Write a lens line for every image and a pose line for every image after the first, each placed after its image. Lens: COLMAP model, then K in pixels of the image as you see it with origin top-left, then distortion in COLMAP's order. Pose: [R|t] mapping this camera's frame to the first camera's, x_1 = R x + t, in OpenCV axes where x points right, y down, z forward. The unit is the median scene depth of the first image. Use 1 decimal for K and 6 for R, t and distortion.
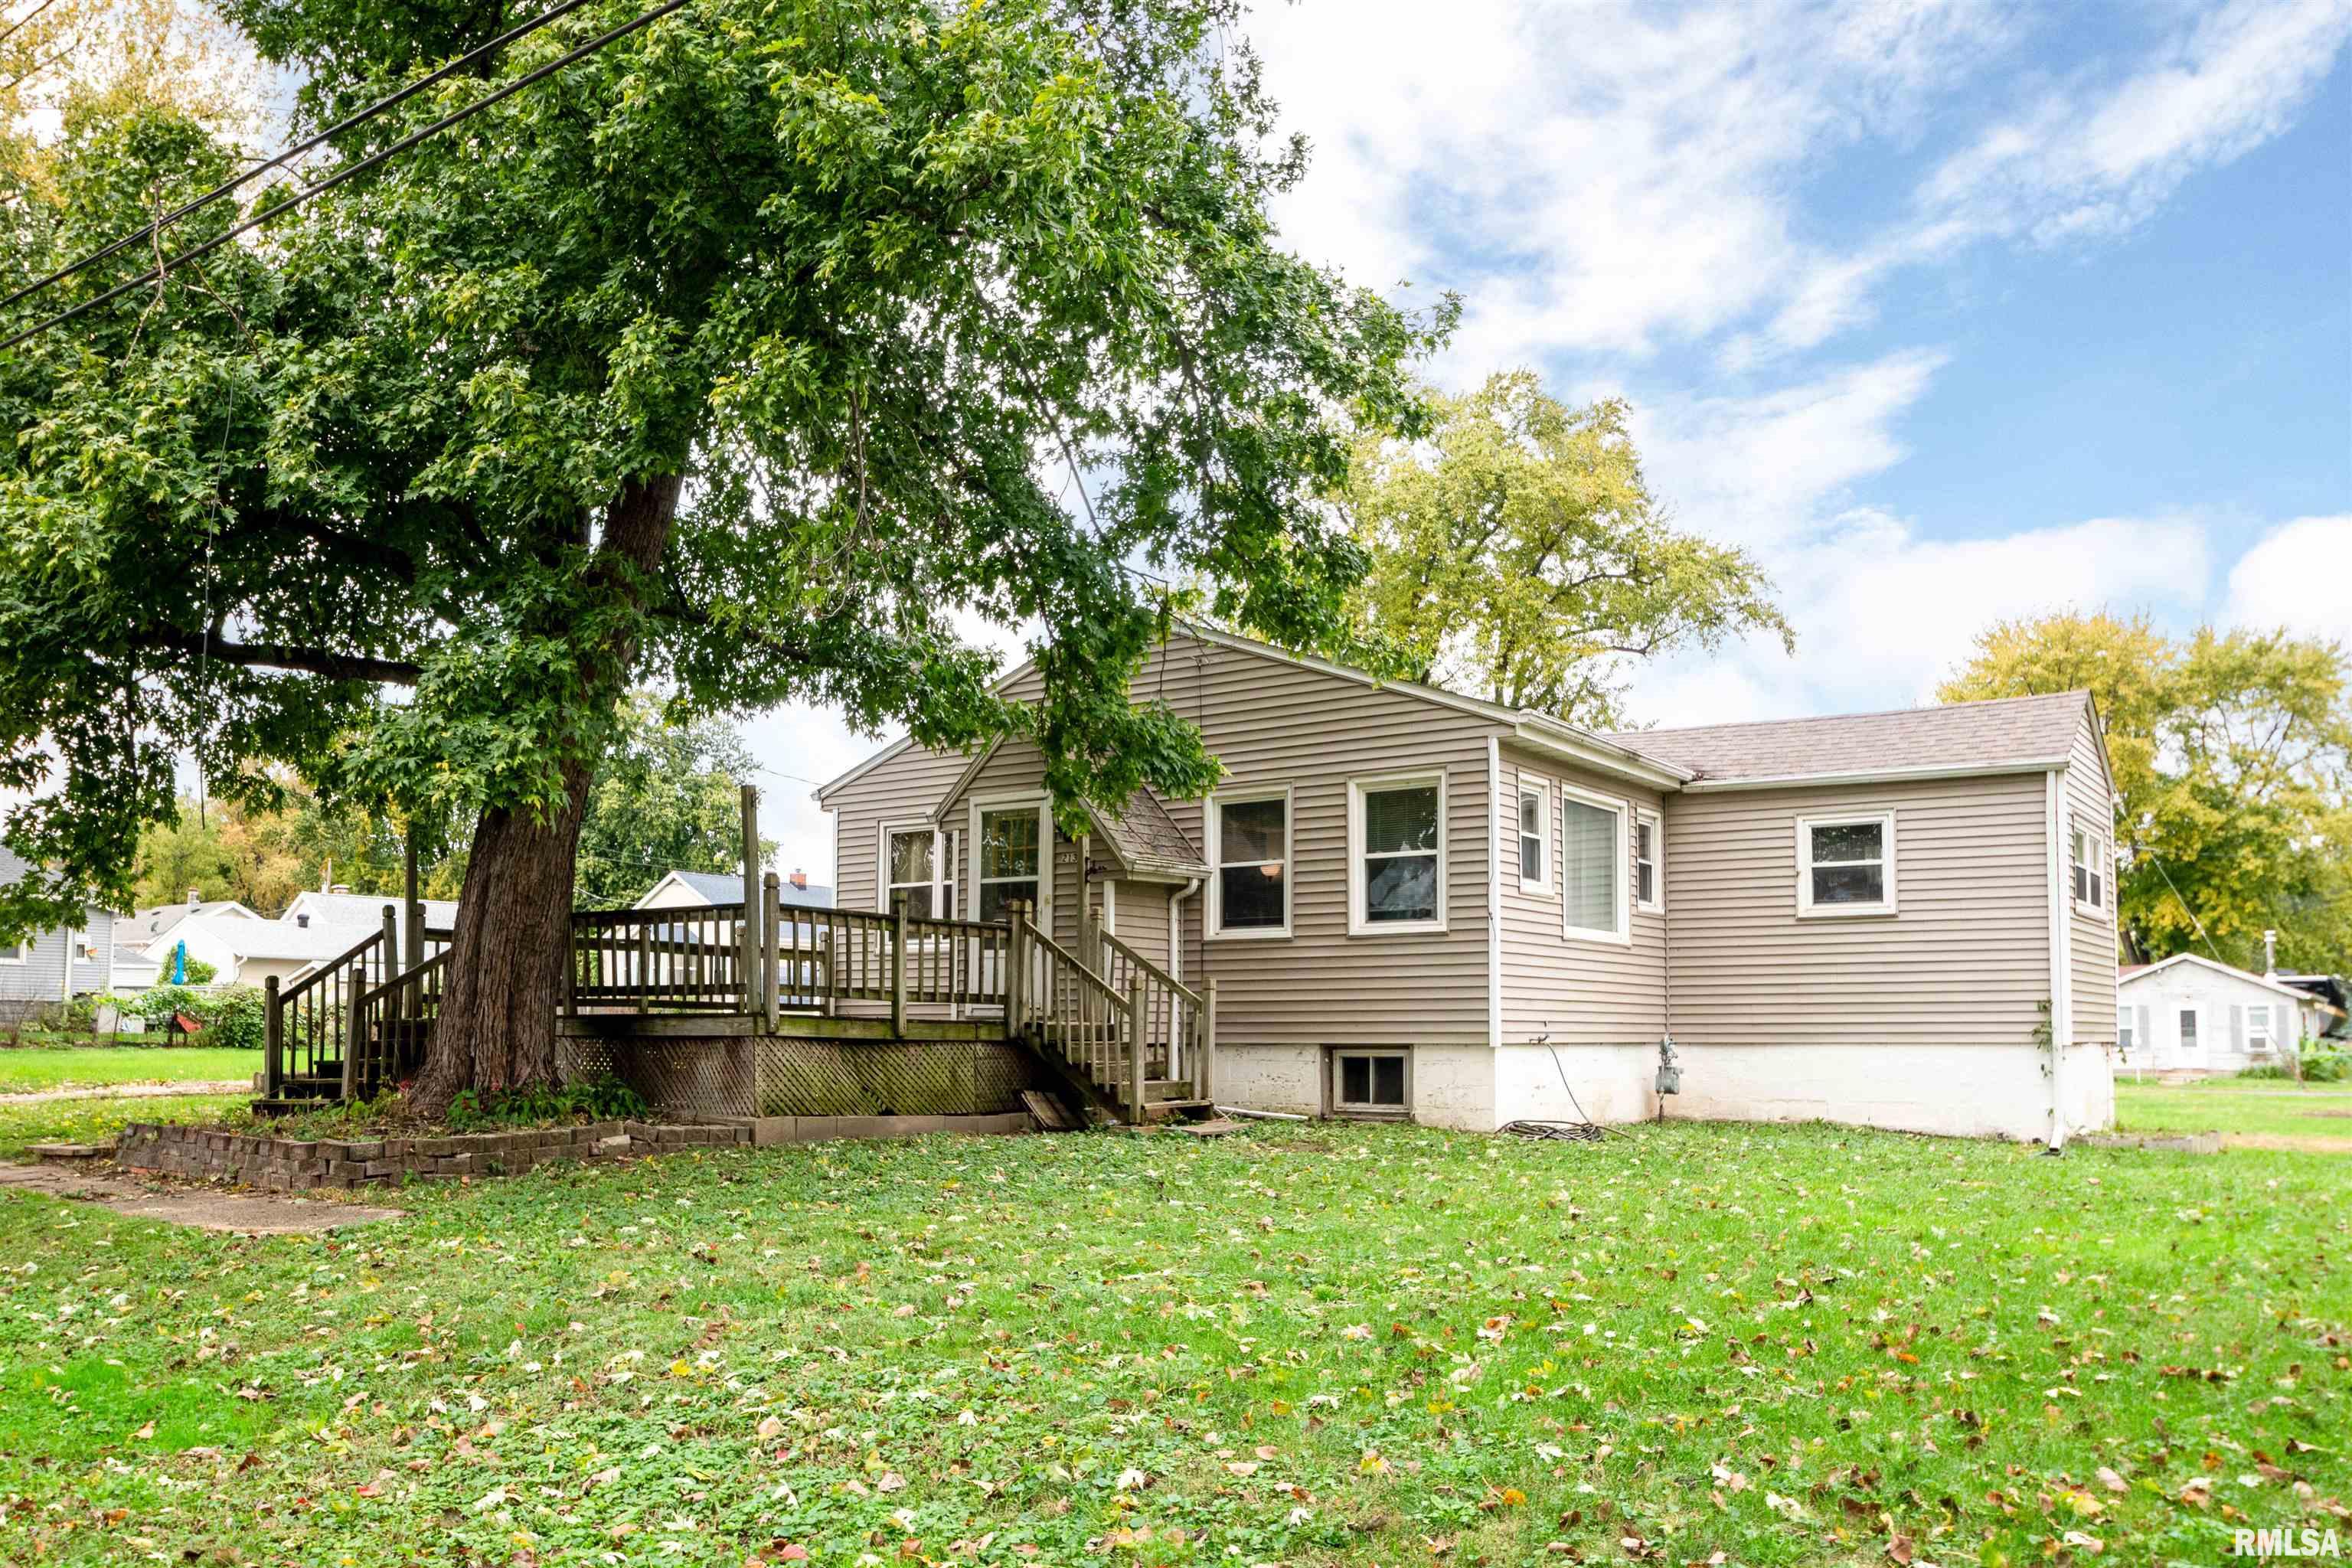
lens RADIAL K [[1790.4, 0, 1174.4], [0, 1790.4, 804.7], [0, 0, 1]] dist [-0.005741, 0.010227]
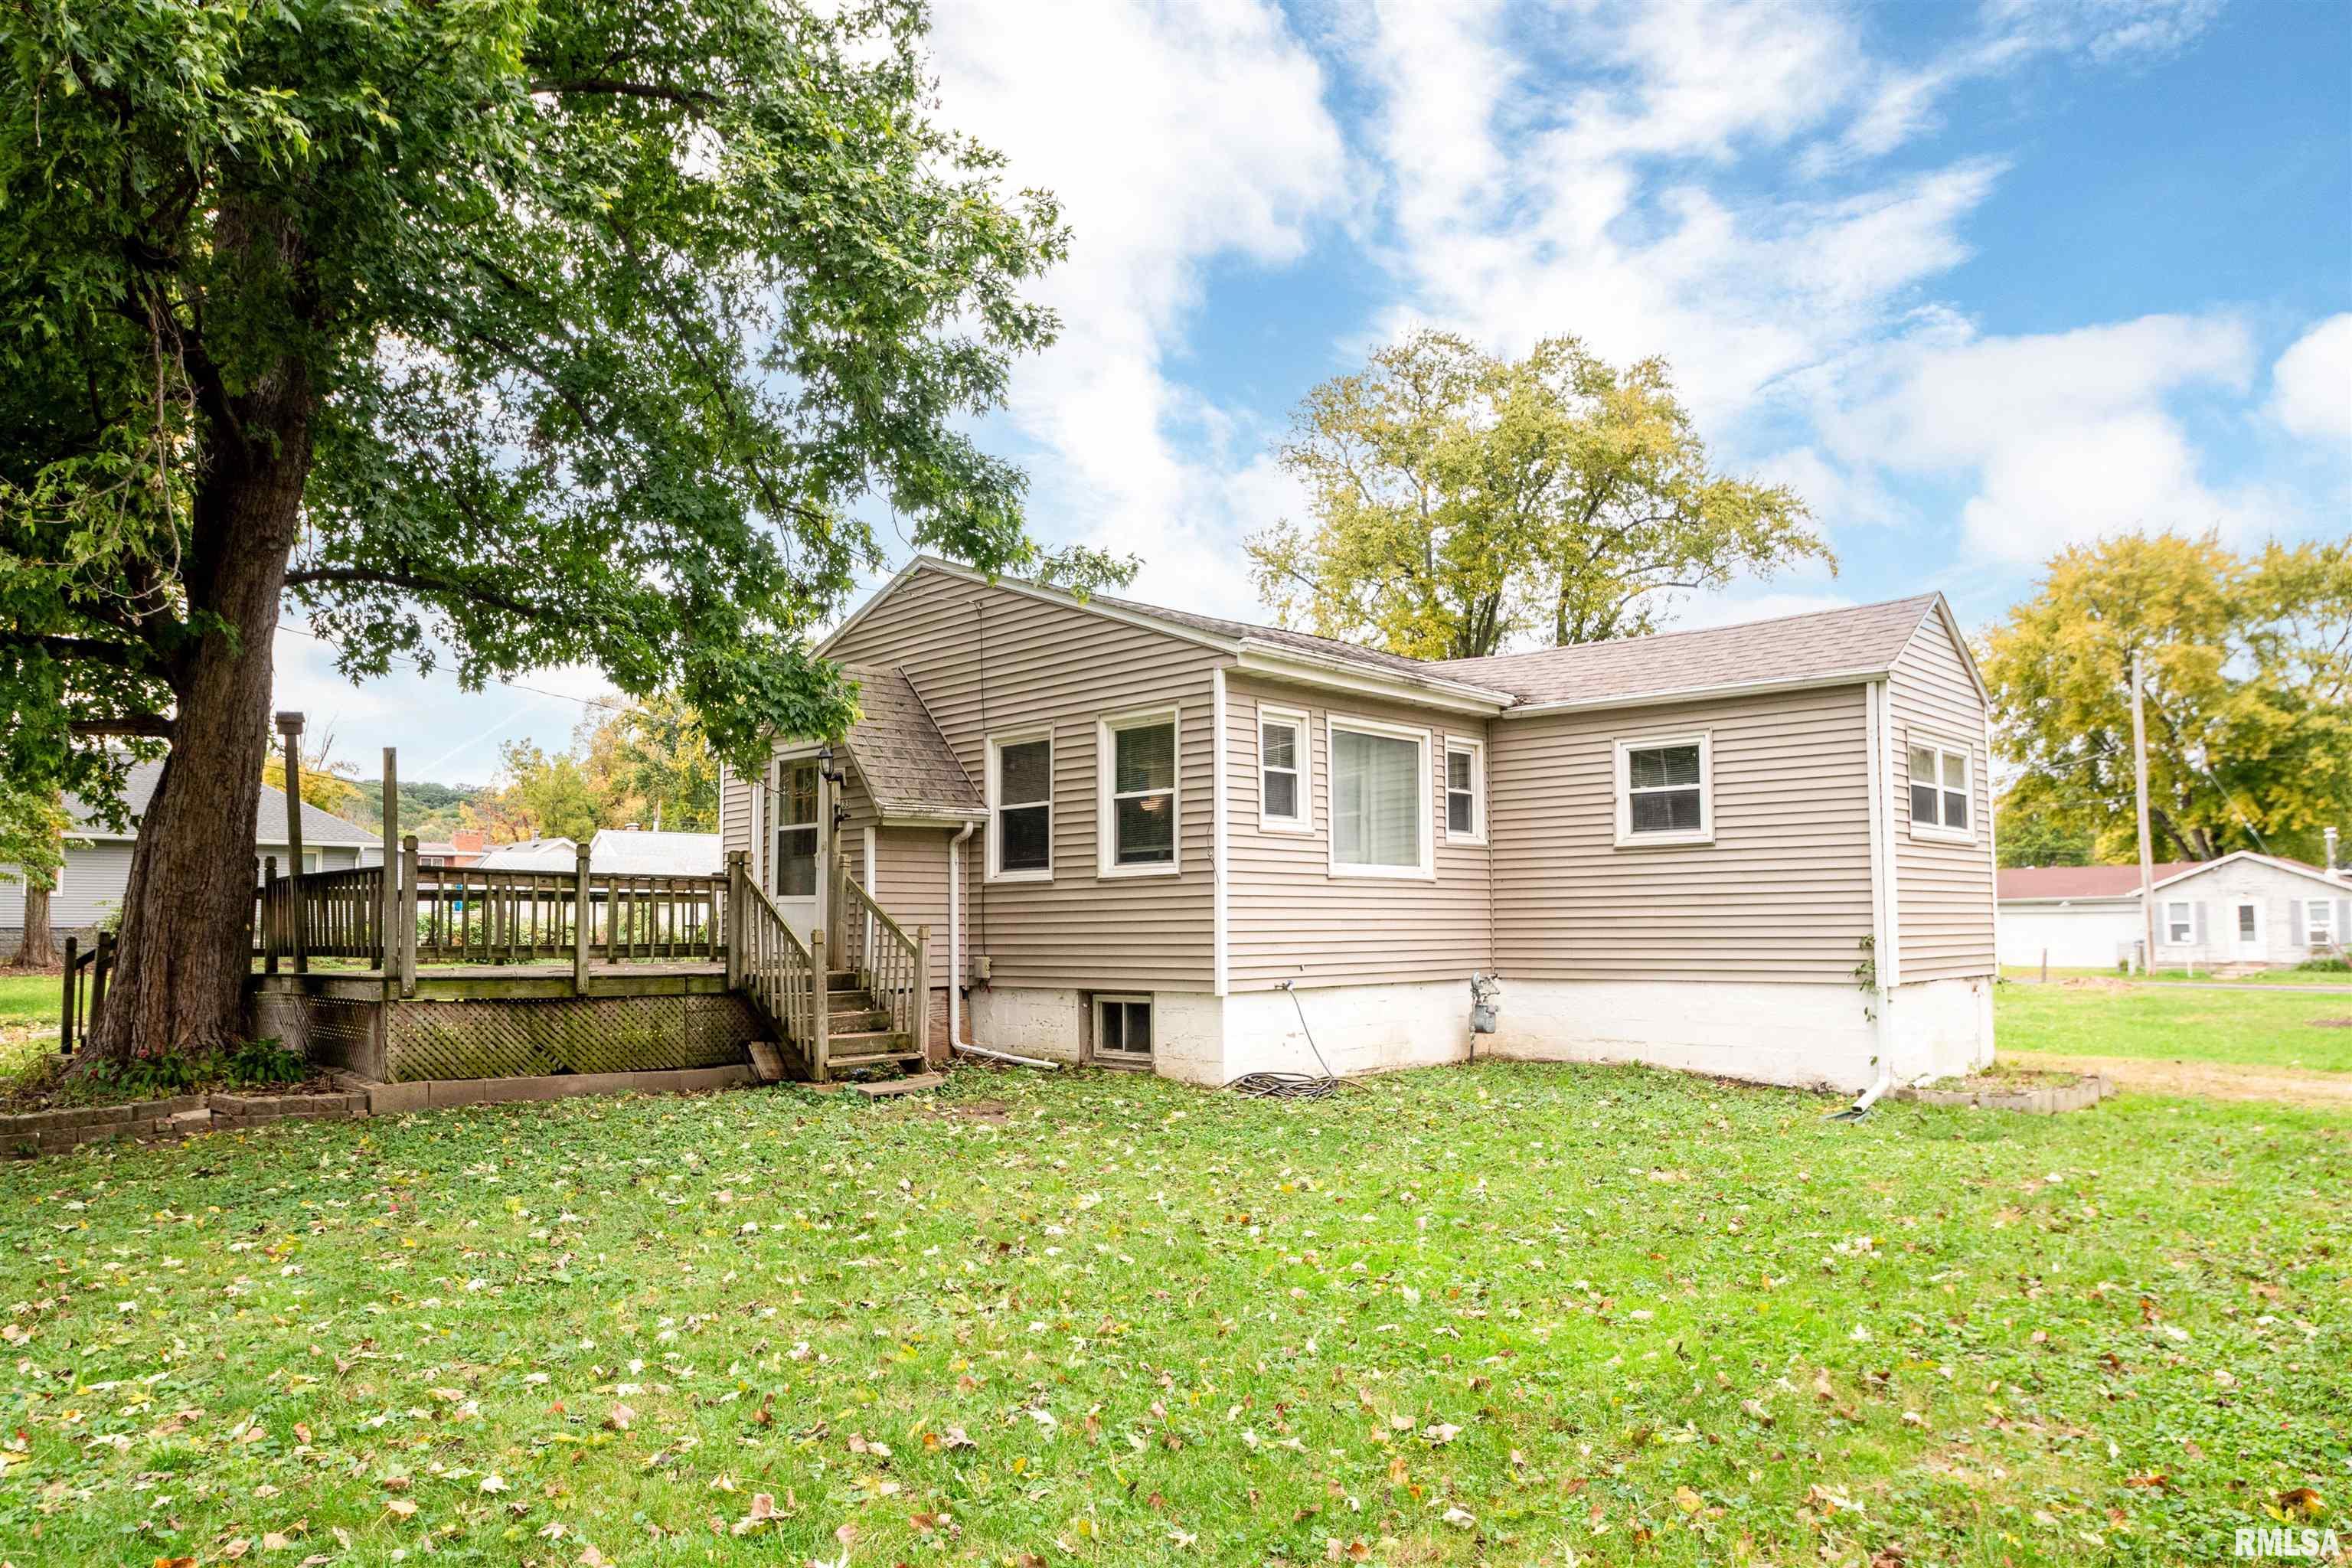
lens RADIAL K [[1447.1, 0, 1175.0], [0, 1447.1, 758.8], [0, 0, 1]] dist [0.003743, -0.008380]
pose [[0.987363, -0.029167, -0.155771, 0.247357], [0.031392, 0.999437, 0.011844, 0.000212], [0.155337, -0.016584, 0.987722, 0.216992]]
